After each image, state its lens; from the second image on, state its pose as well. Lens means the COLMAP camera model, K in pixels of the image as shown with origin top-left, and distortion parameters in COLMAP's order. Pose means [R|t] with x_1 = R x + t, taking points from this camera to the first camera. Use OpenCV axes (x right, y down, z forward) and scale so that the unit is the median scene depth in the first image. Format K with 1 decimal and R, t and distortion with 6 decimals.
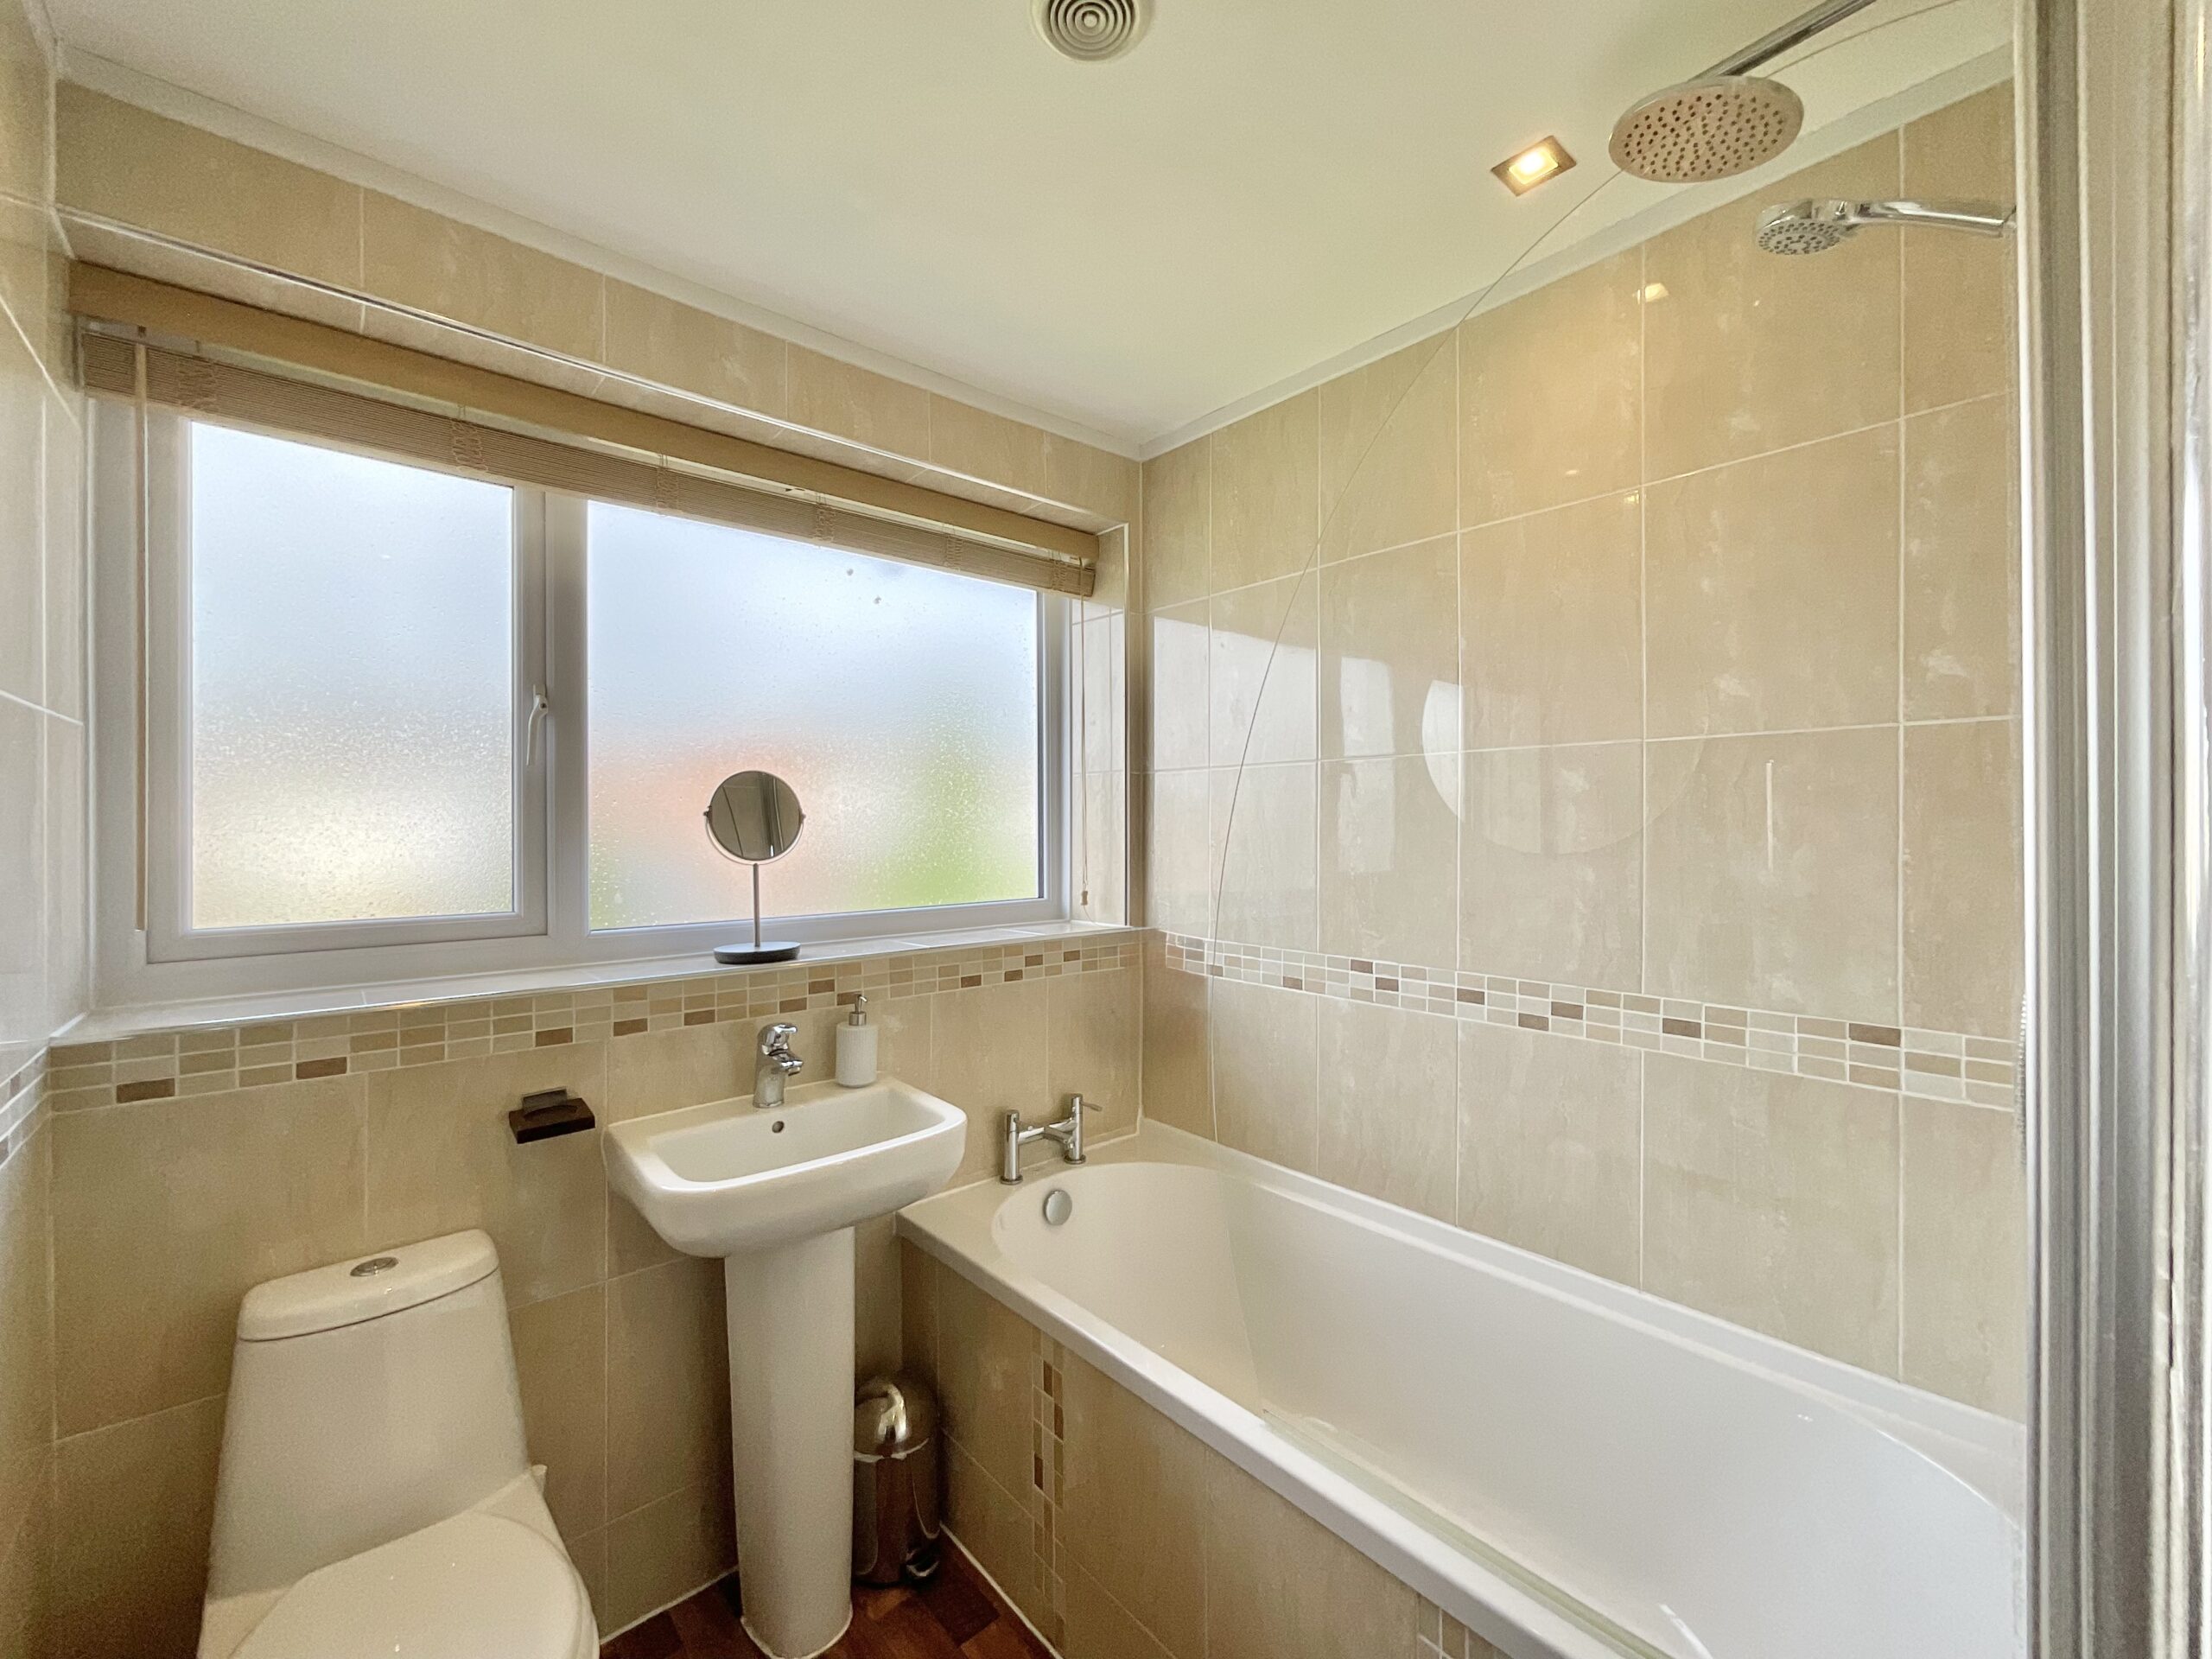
lens RADIAL K [[907.1, 0, 1103.5], [0, 907.1, 827.0], [0, 0, 1]] dist [-0.000443, 0.000864]
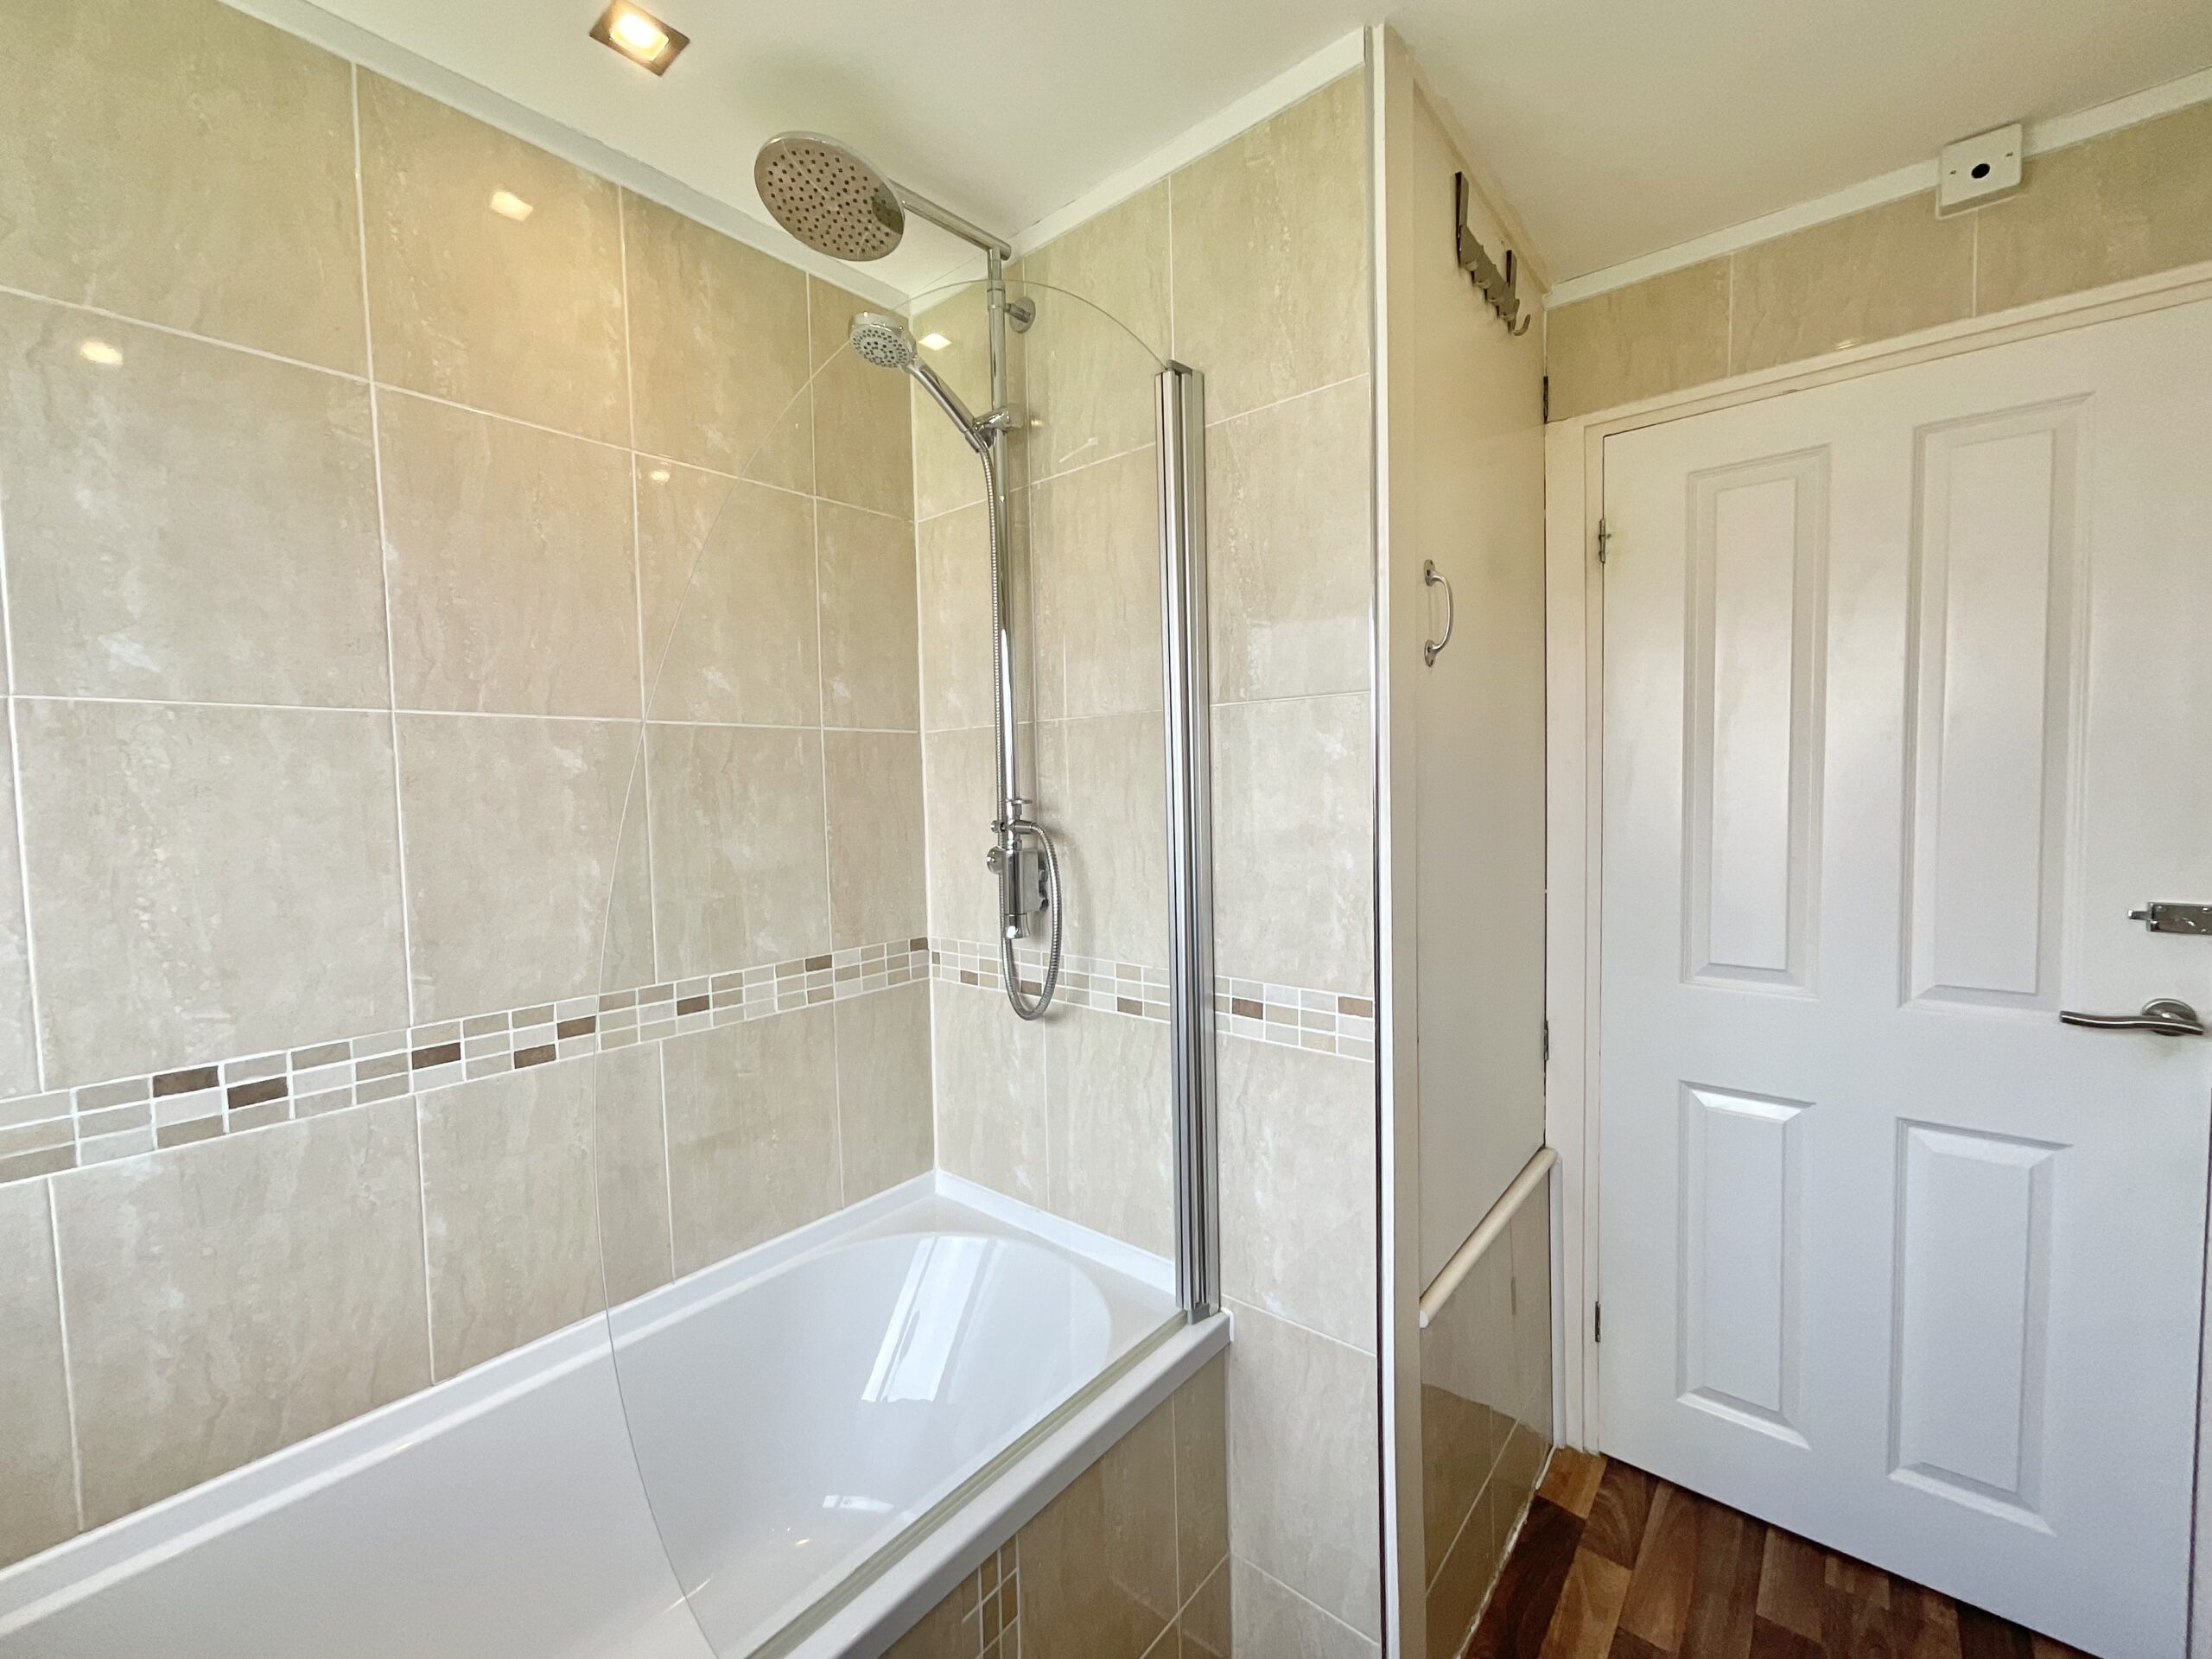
lens RADIAL K [[907.1, 0, 1103.5], [0, 907.1, 827.0], [0, 0, 1]] dist [-0.000443, 0.000864]
pose [[-0.148006, -0.038835, 0.988224, -0.427737], [0.027100, 0.998694, 0.043306, -0.012054], [-0.988615, 0.033191, -0.146760, 0.661317]]
